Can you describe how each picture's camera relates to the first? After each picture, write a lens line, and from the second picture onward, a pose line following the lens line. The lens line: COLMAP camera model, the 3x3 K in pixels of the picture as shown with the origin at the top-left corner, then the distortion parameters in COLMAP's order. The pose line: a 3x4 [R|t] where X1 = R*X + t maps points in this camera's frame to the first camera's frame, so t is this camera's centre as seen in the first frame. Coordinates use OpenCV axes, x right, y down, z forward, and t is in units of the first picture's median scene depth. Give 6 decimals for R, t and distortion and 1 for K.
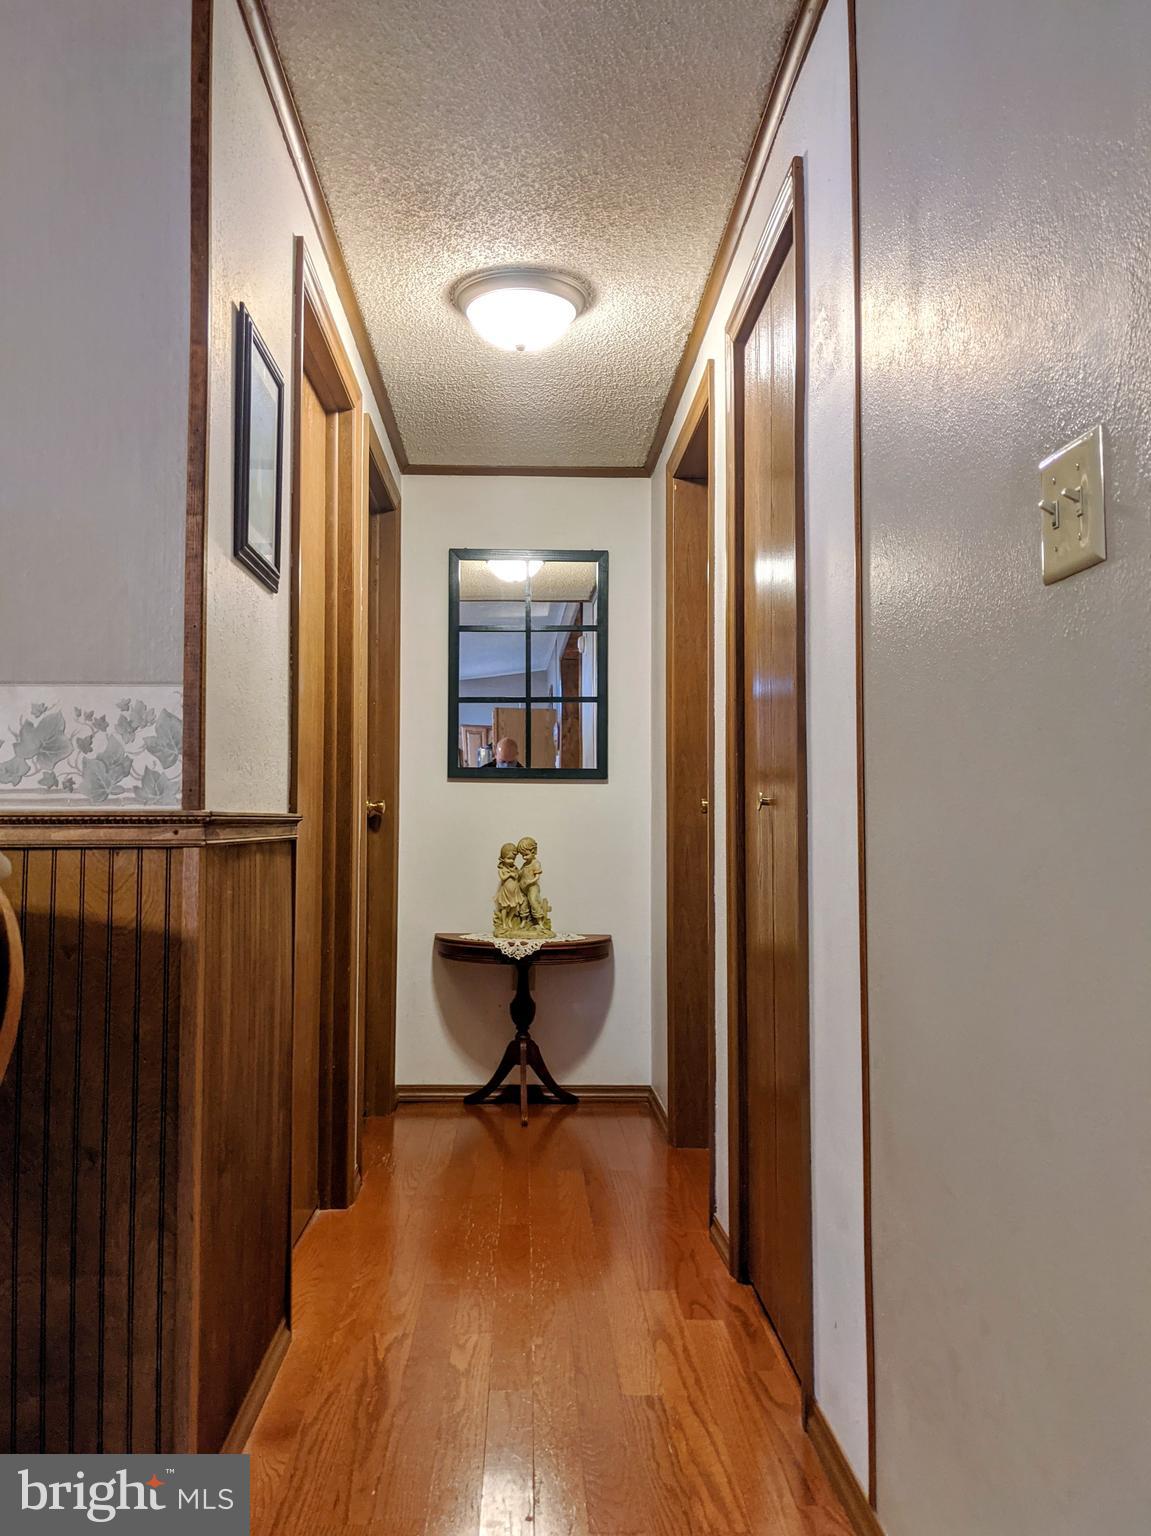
lens RADIAL K [[1227.8, 0, 577.7], [0, 1227.8, 809.7], [0, 0, 1]] dist [0.054768, -0.081228]
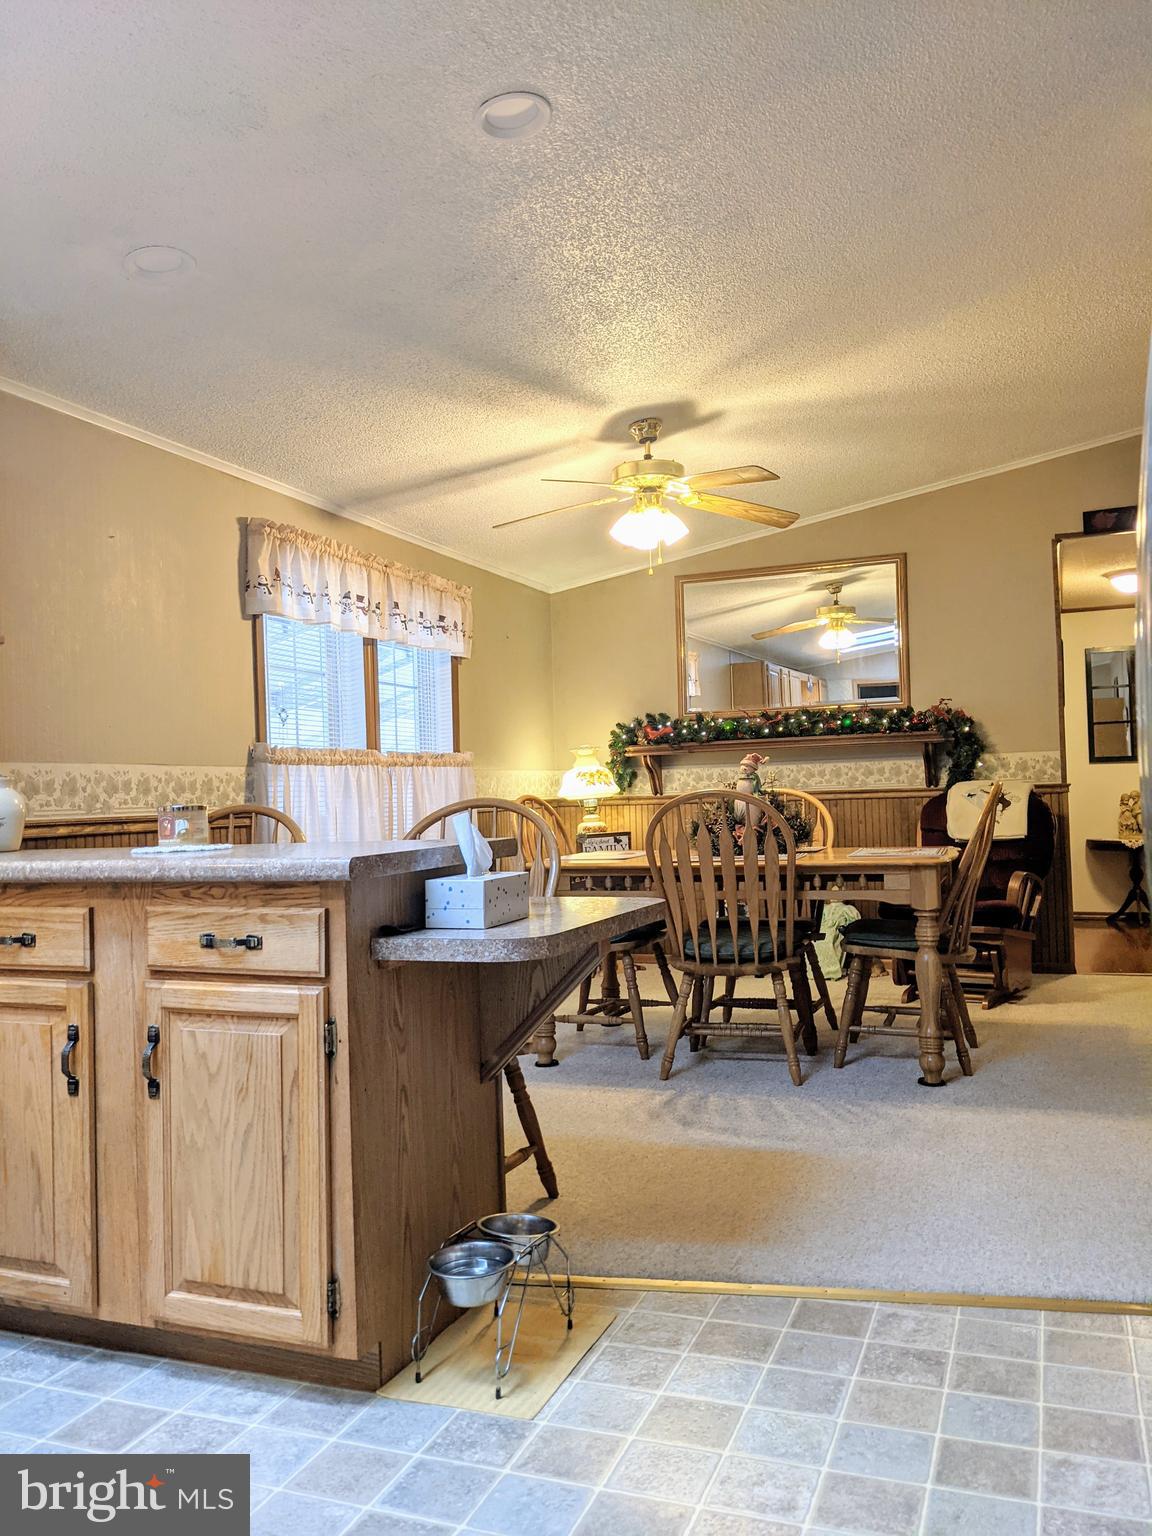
lens RADIAL K [[1229.9, 0, 576.0], [0, 1229.9, 768.0], [0, 0, 1]] dist [-0.001786, -0.005440]
pose [[0.913323, -0.037657, -0.405492, -0.059946], [0.035147, 0.999289, -0.013636, -0.019490], [0.405717, -0.001798, 0.913997, -1.247052]]
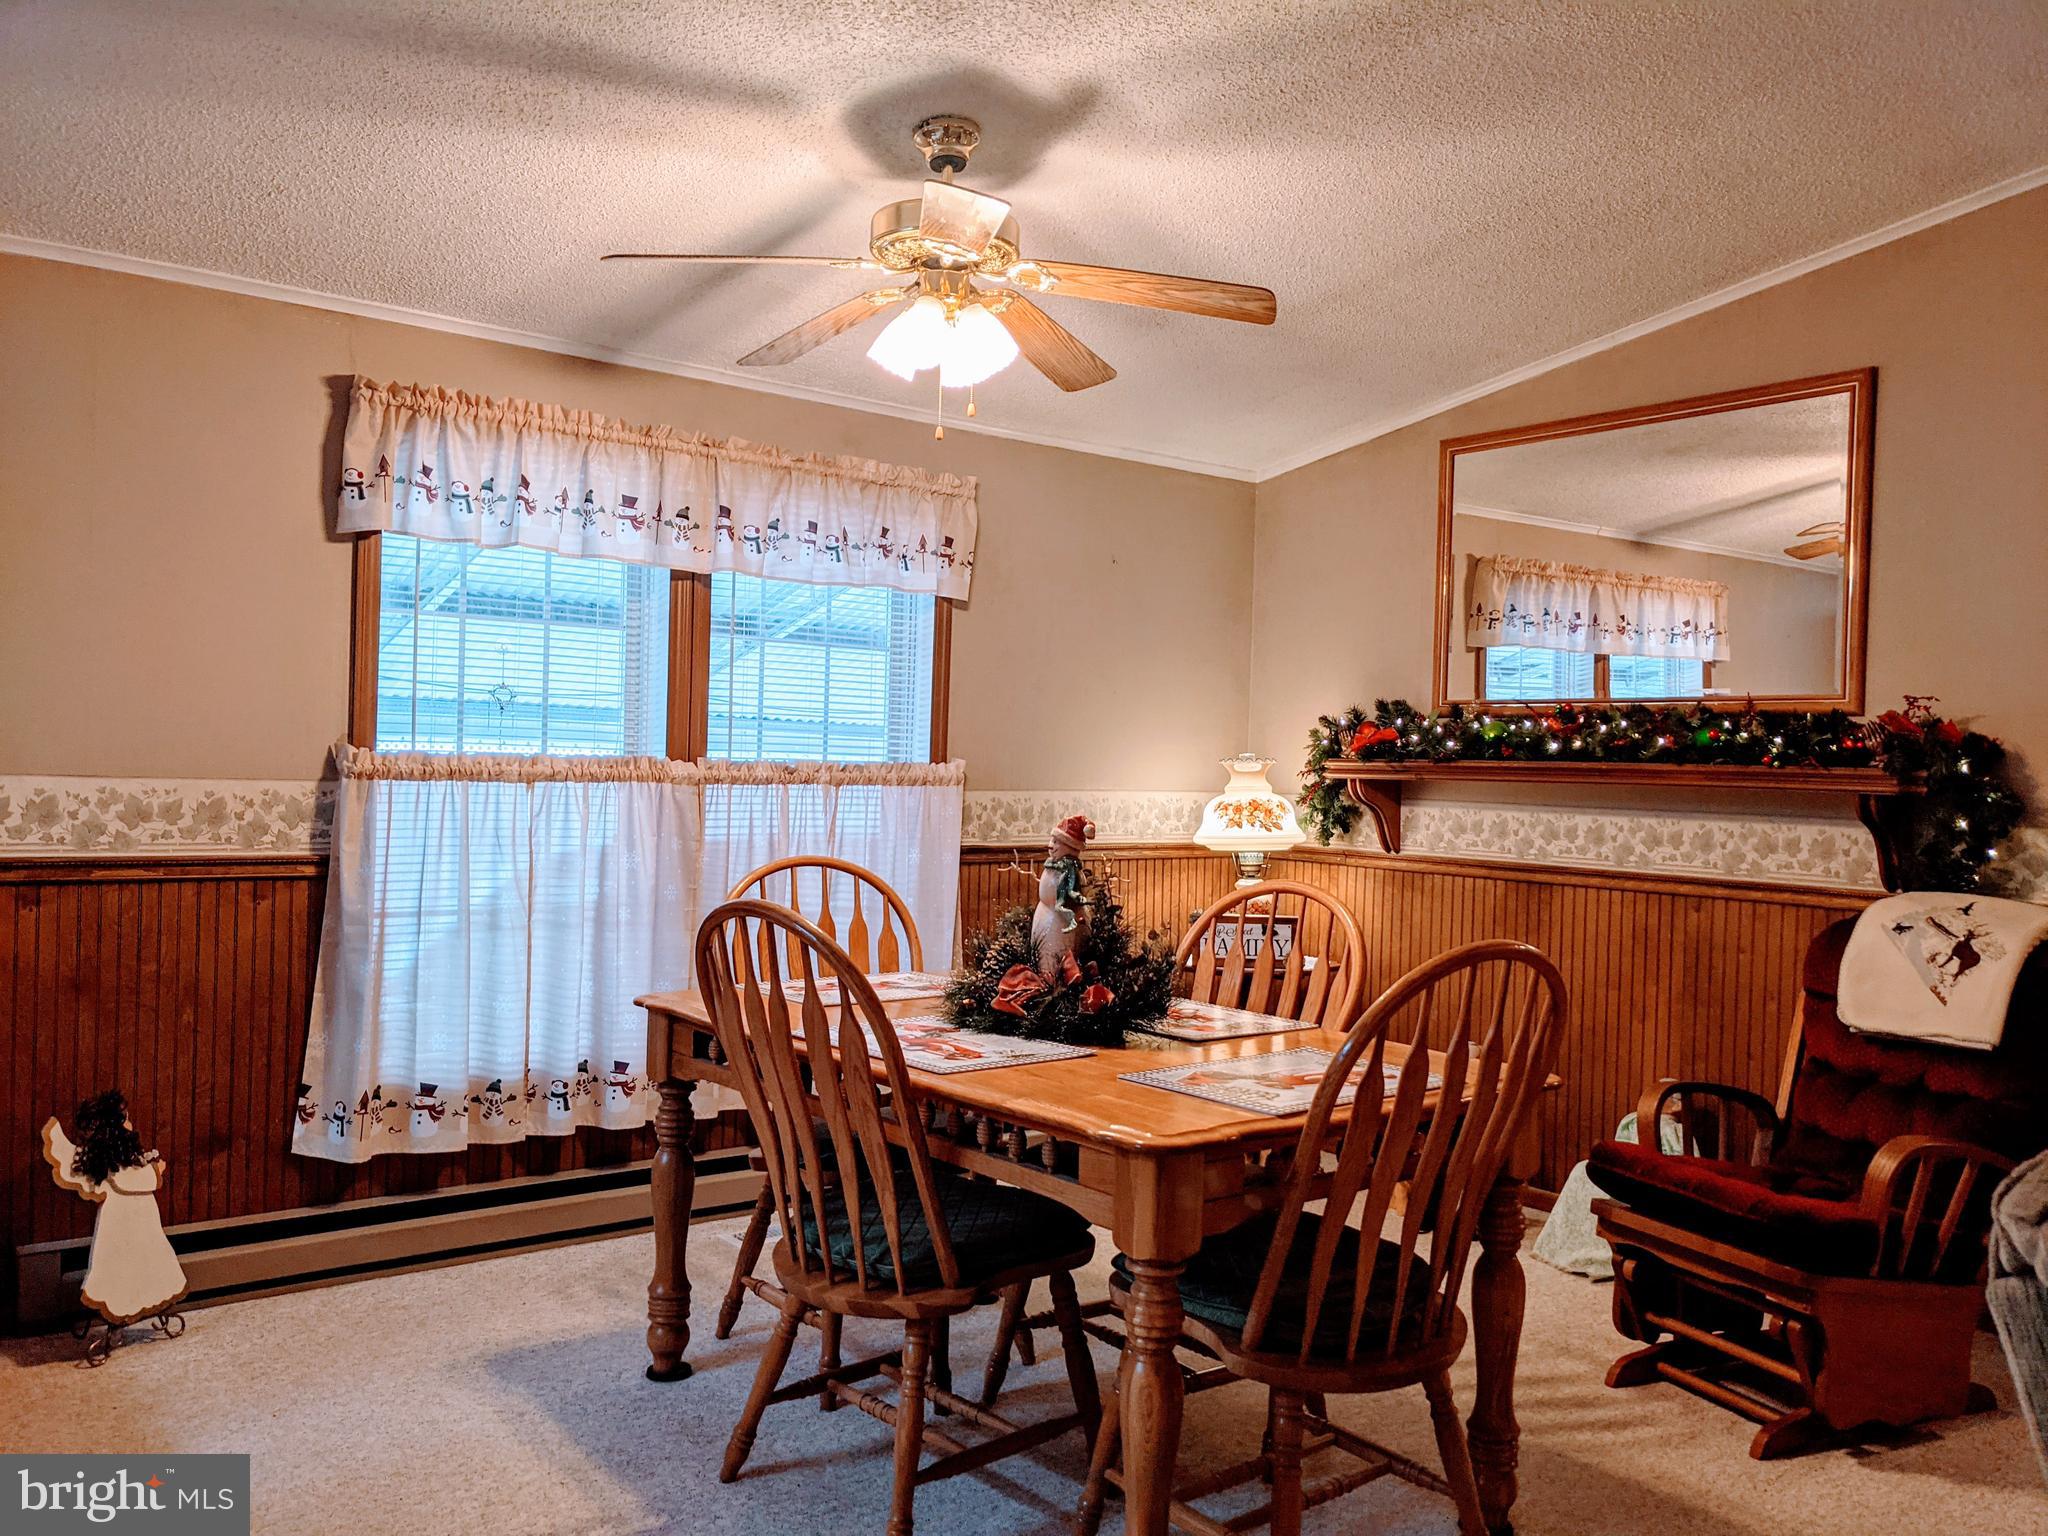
lens RADIAL K [[1625.7, 0, 1024.0], [0, 1625.7, 768.0], [0, 0, 1]] dist [-0.007791, -0.003560]
pose [[0.579234, 0.018568, -0.814950, 0.182340], [-0.021050, 0.999748, 0.007817, -0.068590], [0.814890, 0.012627, 0.579478, -0.562058]]
